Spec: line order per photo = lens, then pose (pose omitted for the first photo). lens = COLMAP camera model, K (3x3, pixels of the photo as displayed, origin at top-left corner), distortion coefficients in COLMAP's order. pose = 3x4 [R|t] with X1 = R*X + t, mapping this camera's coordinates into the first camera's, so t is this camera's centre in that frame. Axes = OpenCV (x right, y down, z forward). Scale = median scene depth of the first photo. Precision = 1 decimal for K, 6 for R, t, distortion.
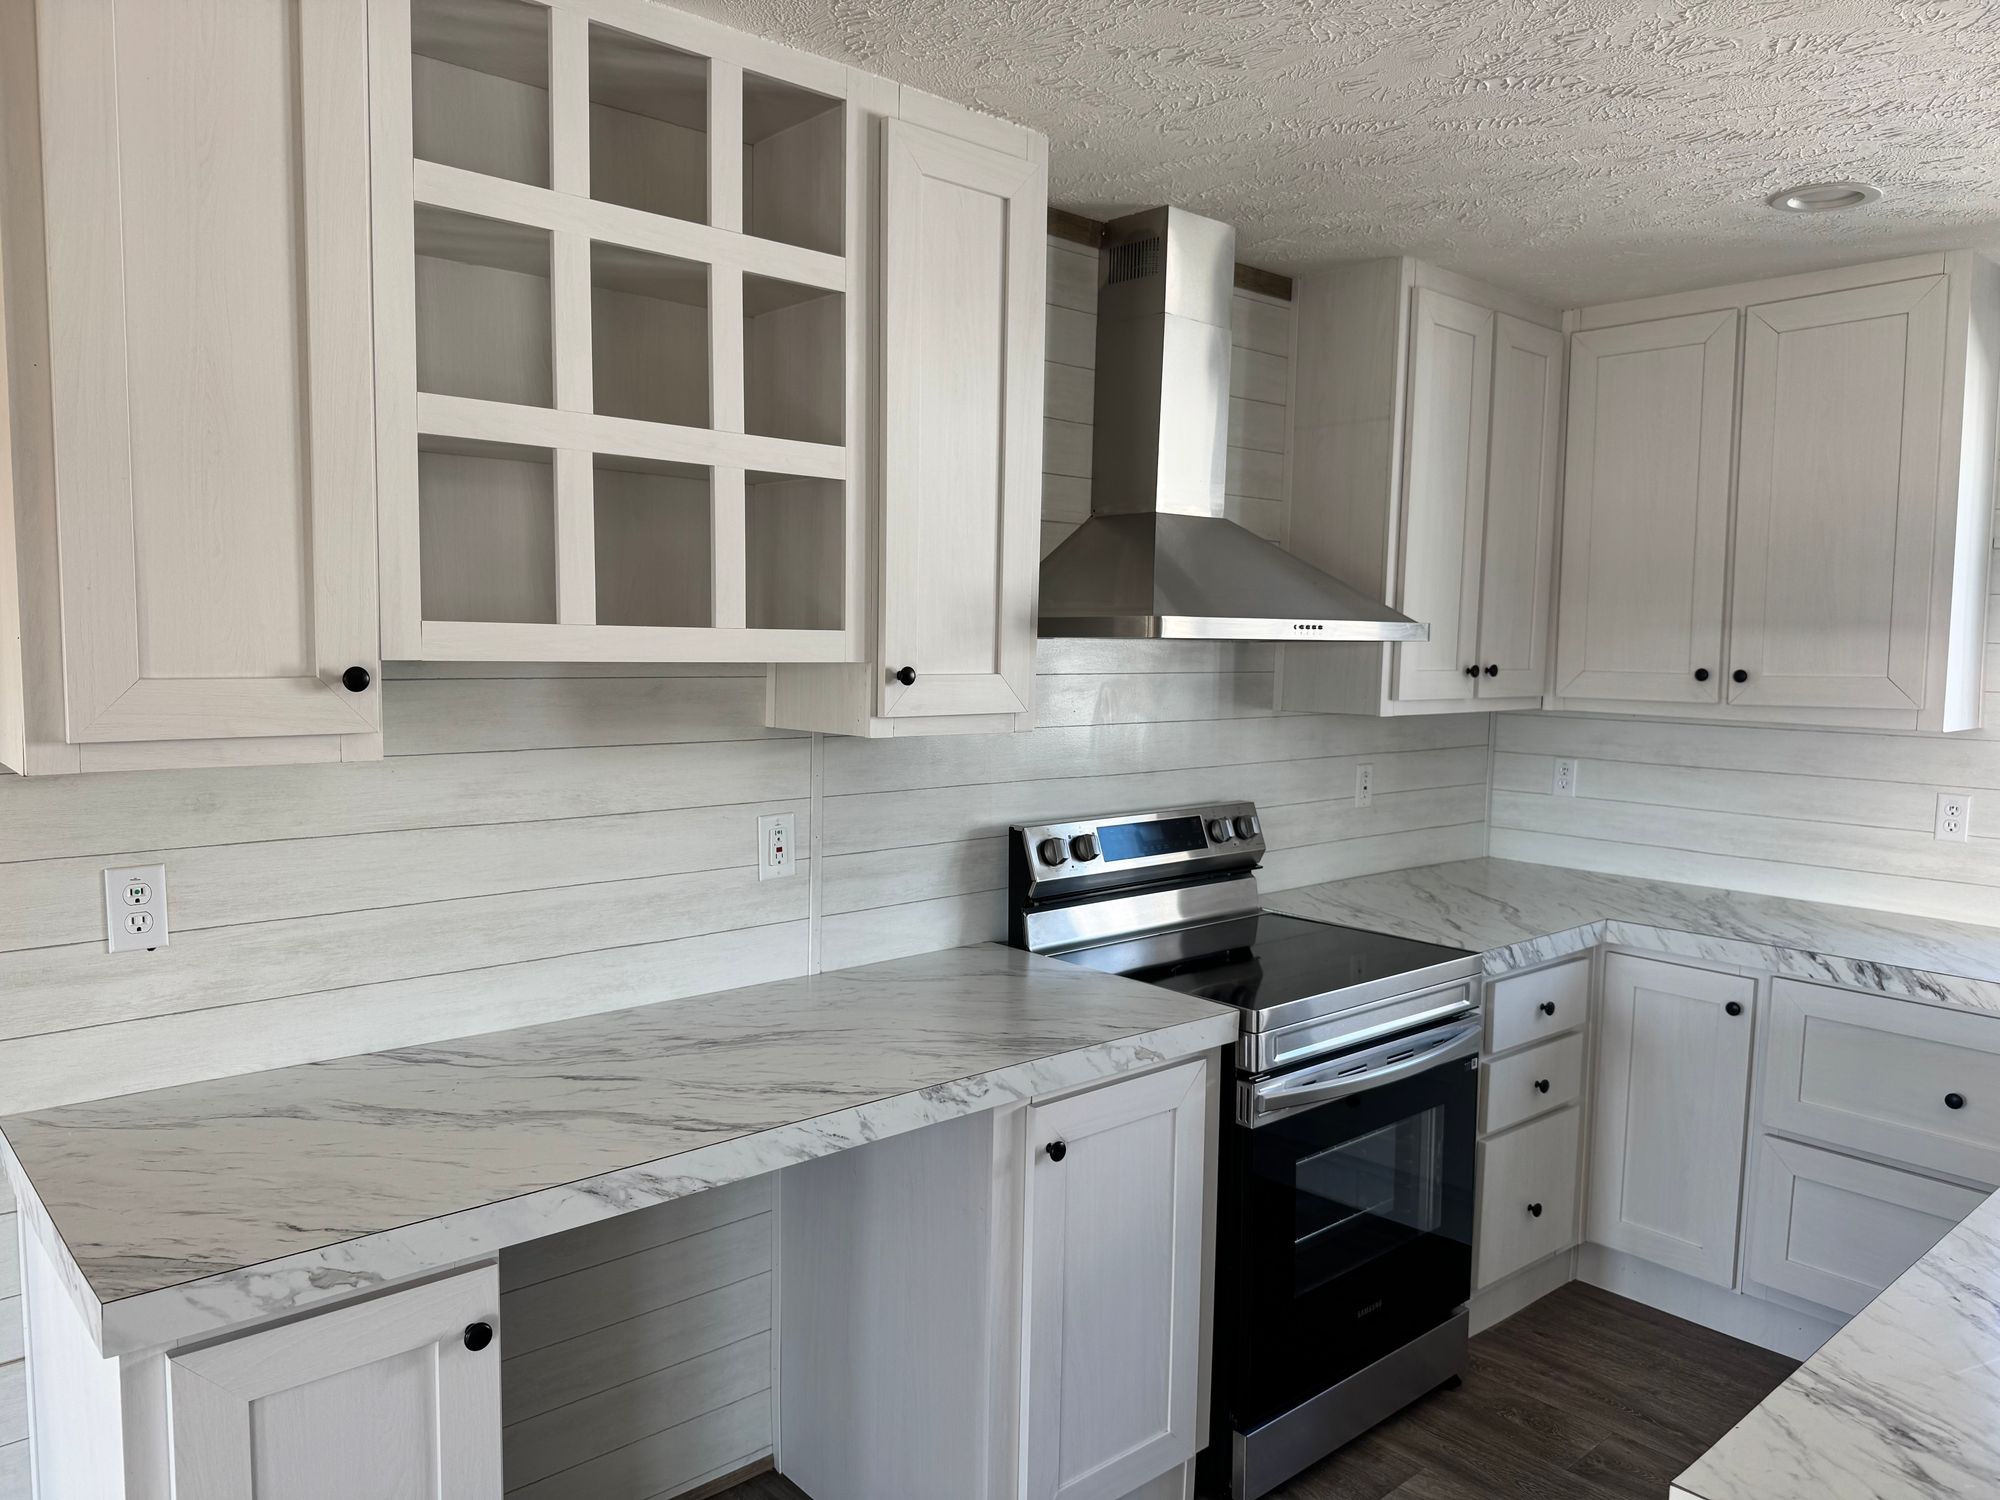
lens RADIAL K [[1404.1, 0, 1056.1], [0, 1404.1, 778.6], [0, 0, 1]] dist [0.065310, -0.088864]
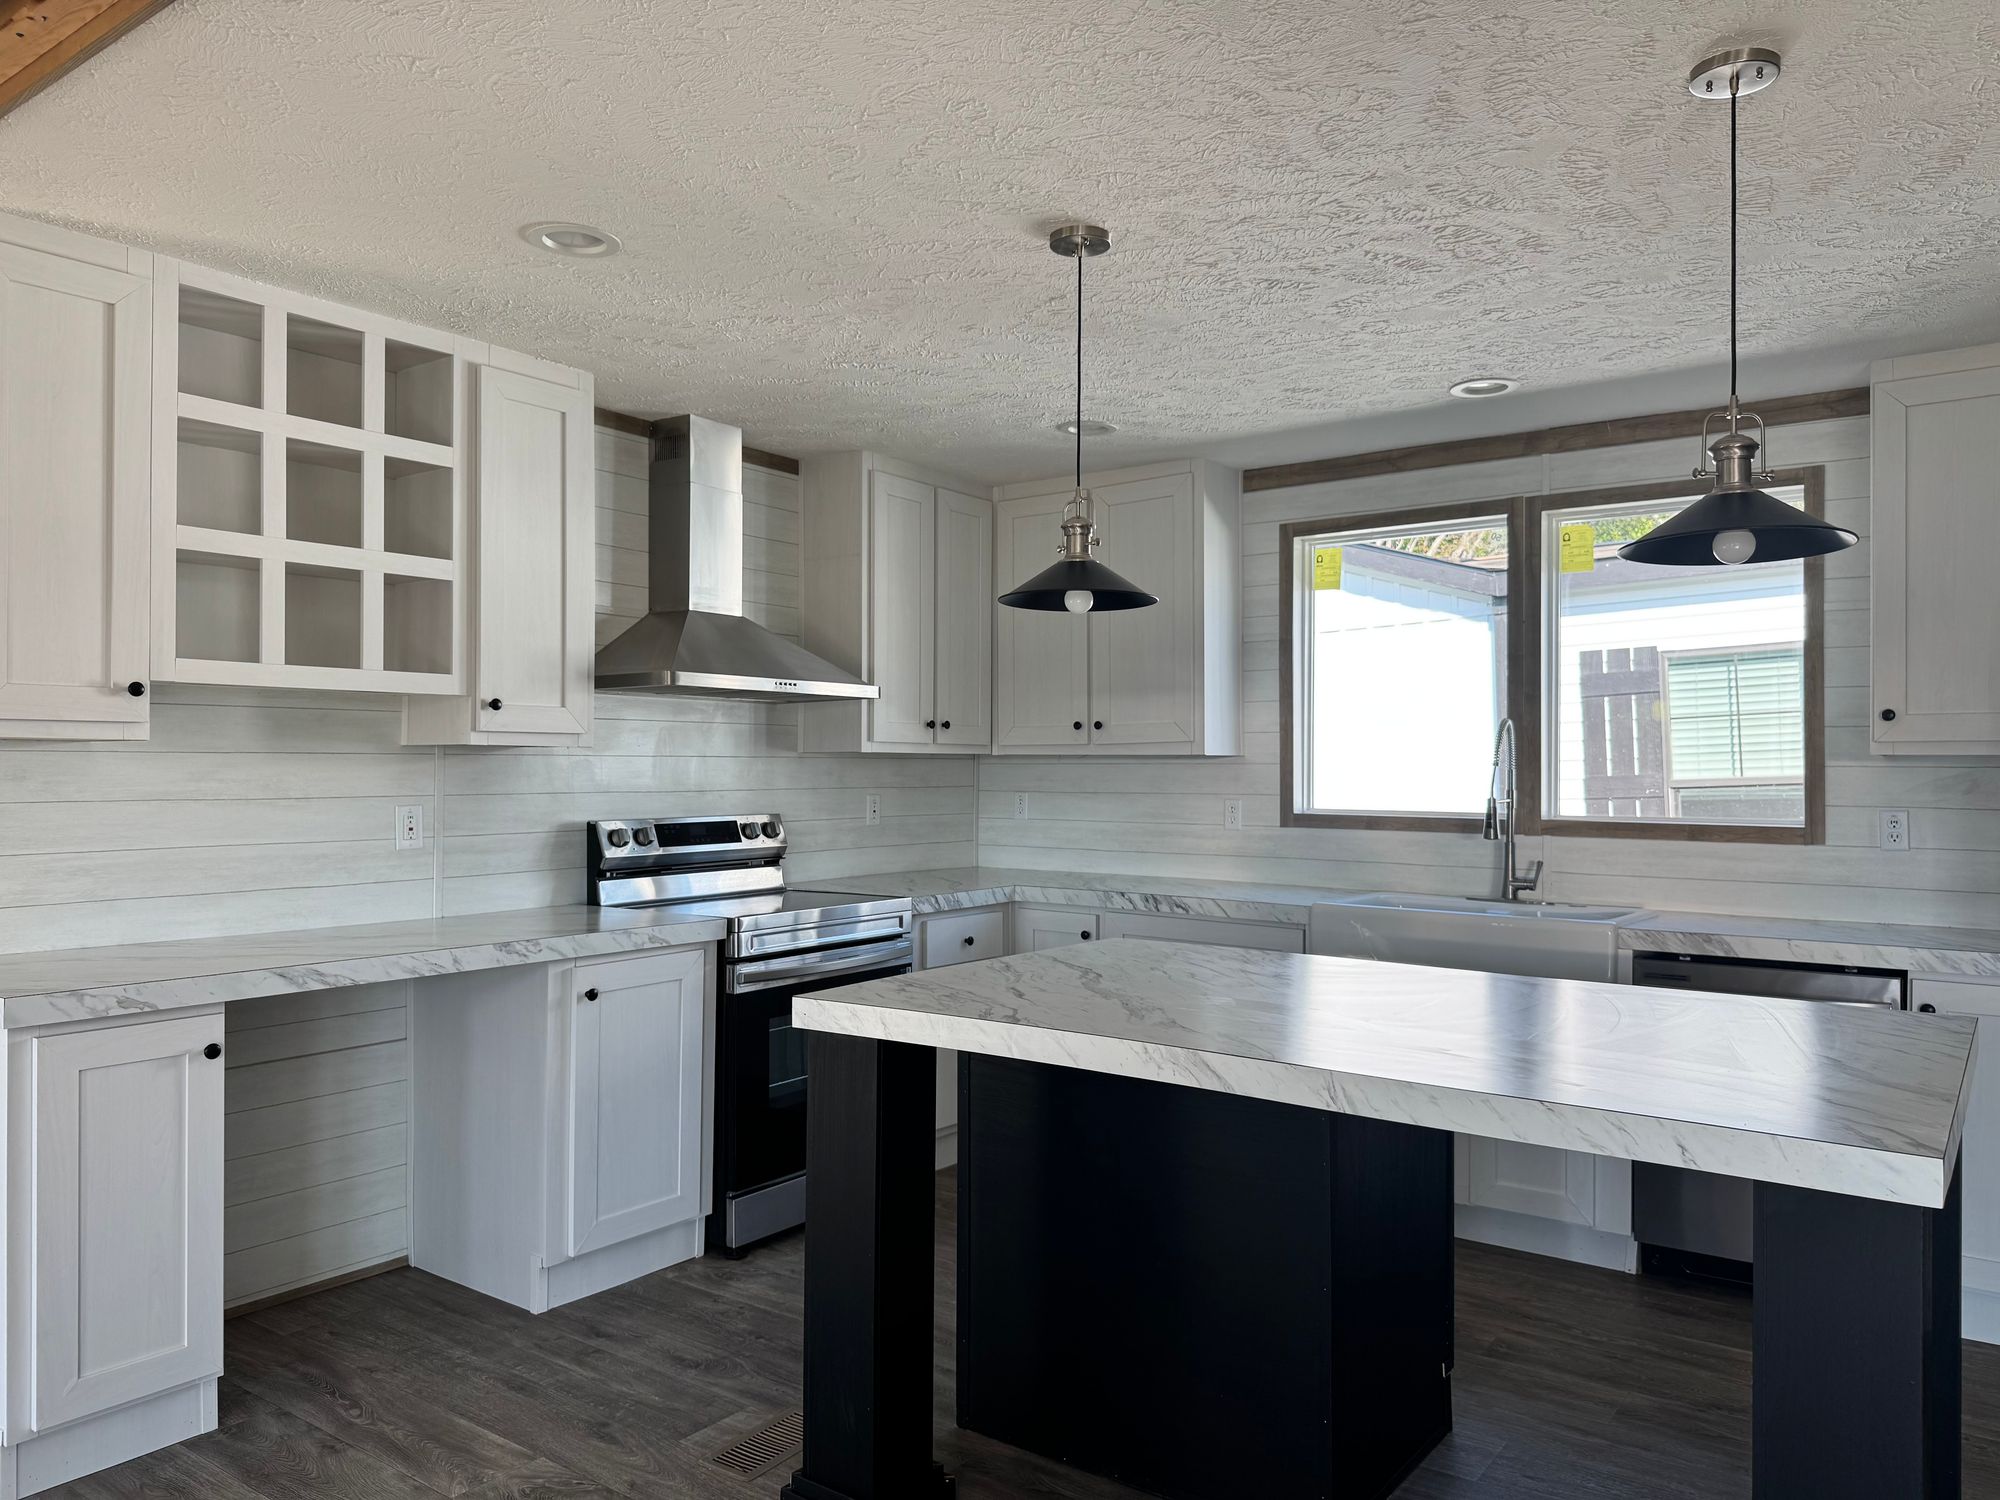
lens RADIAL K [[1404.1, 0, 1032.7], [0, 1404.1, 788.5], [0, 0, 1]] dist [0.065310, -0.088864]
pose [[0.982493, -0.014841, 0.185708, 0.171244], [0.030780, 0.996054, -0.083243, 0.155387], [-0.183740, 0.087502, 0.979073, -0.594860]]
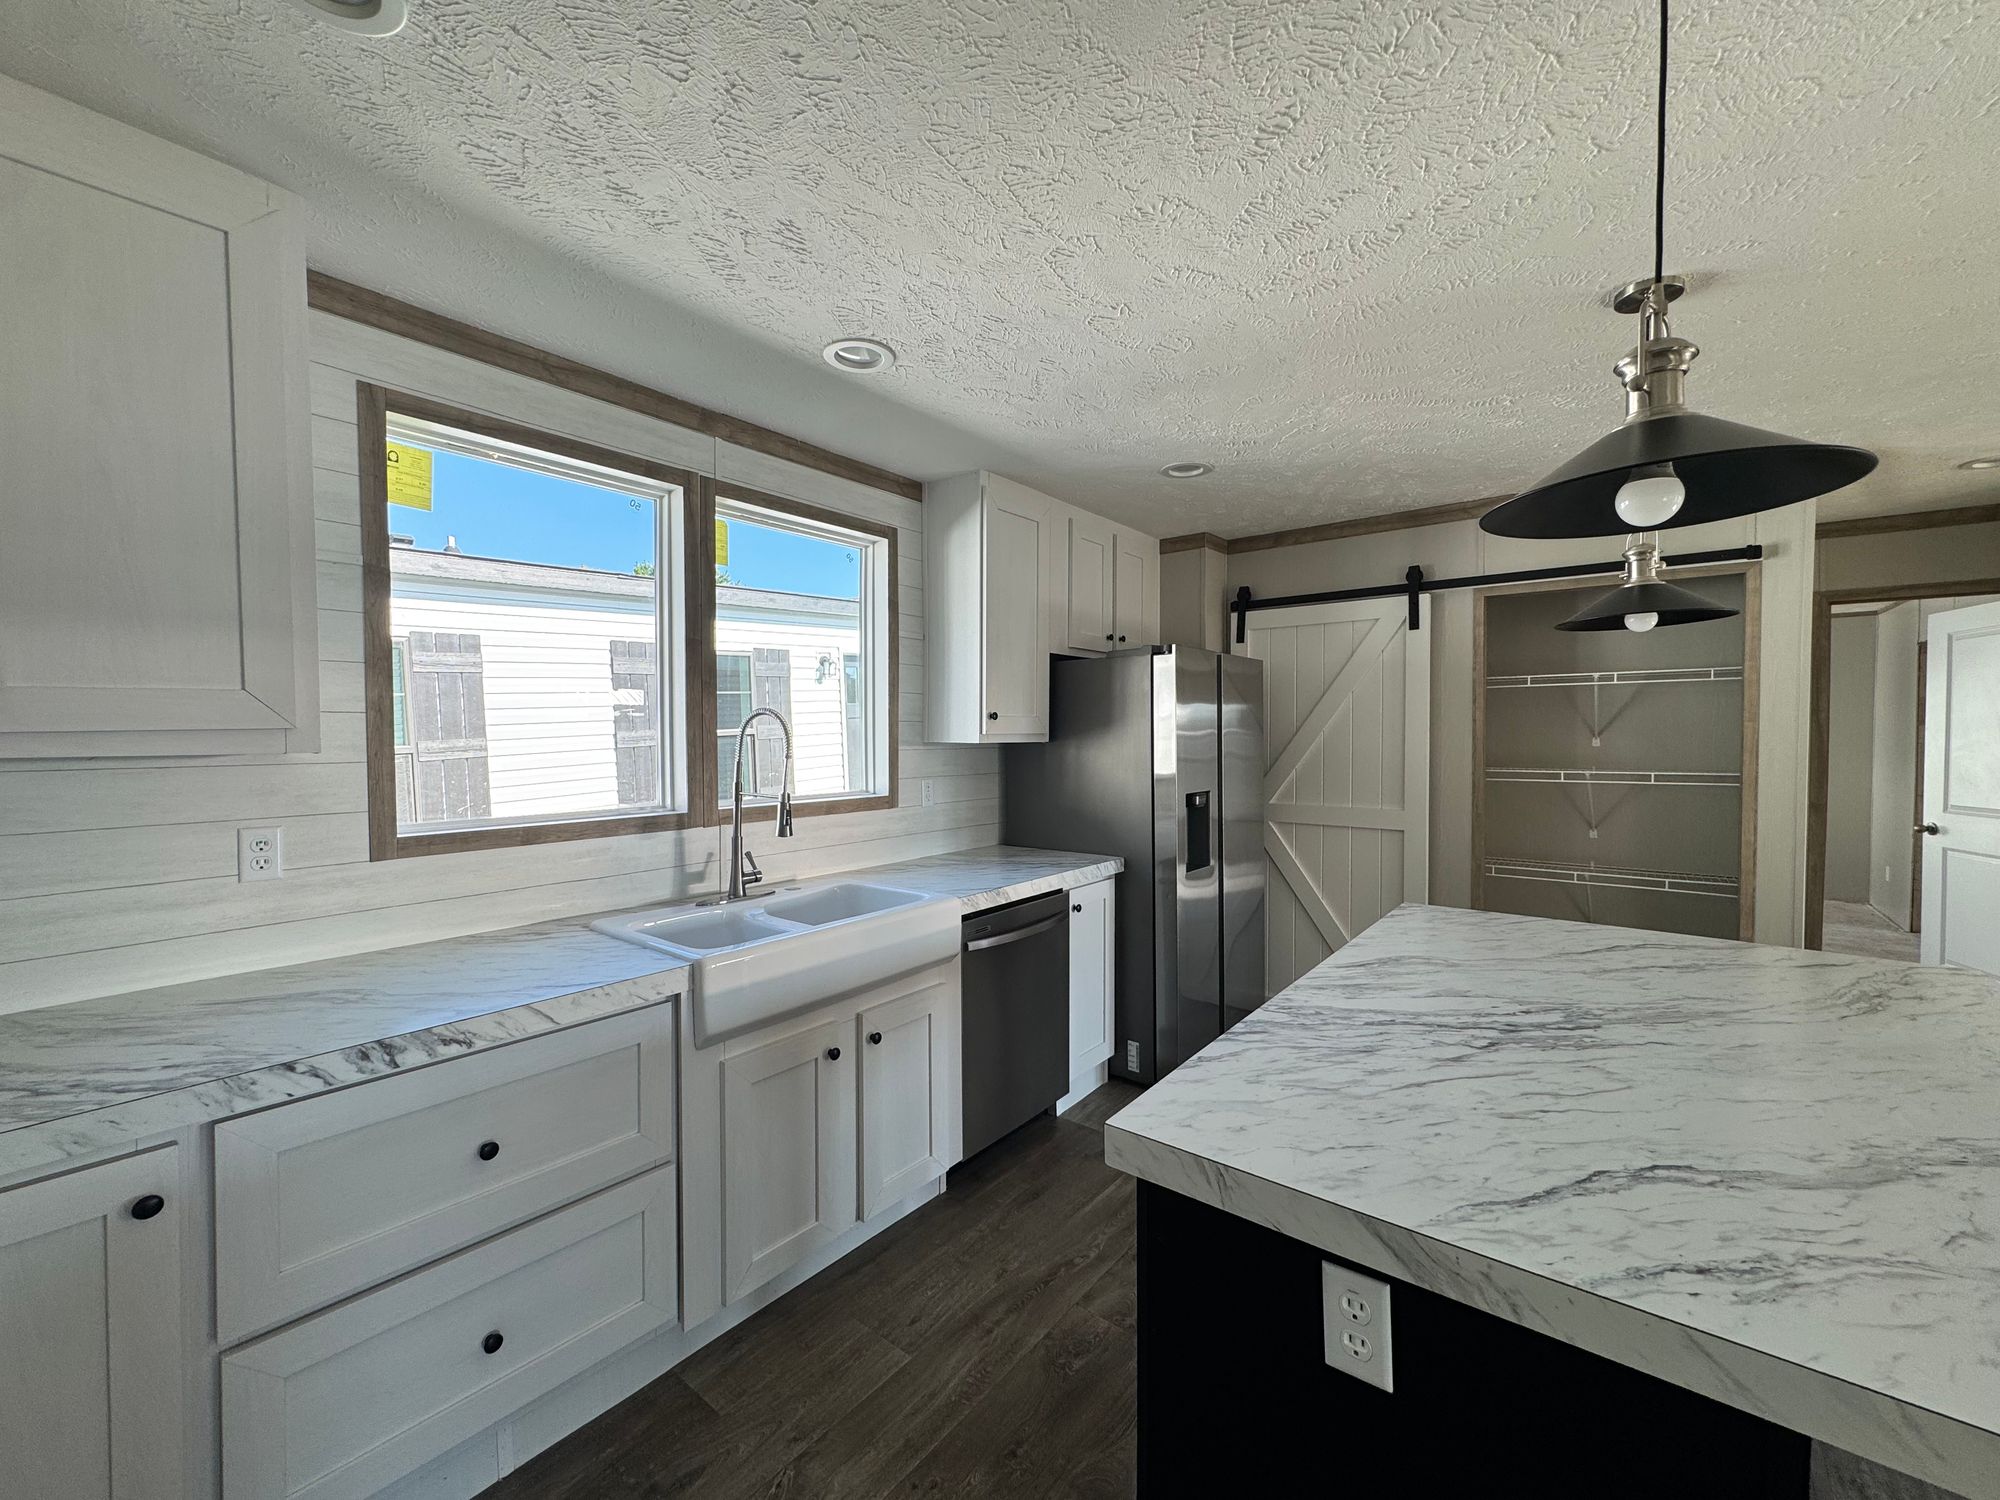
lens RADIAL K [[802.9, 0, 991.4], [0, 802.9, 750.0], [0, 0, 1]] dist [-0.000788, -0.001180]
pose [[-0.131430, -0.044046, 0.990346, 0.102533], [0.095240, 0.993830, 0.056840, -0.028611], [-0.986740, 0.101791, -0.126424, 0.789440]]
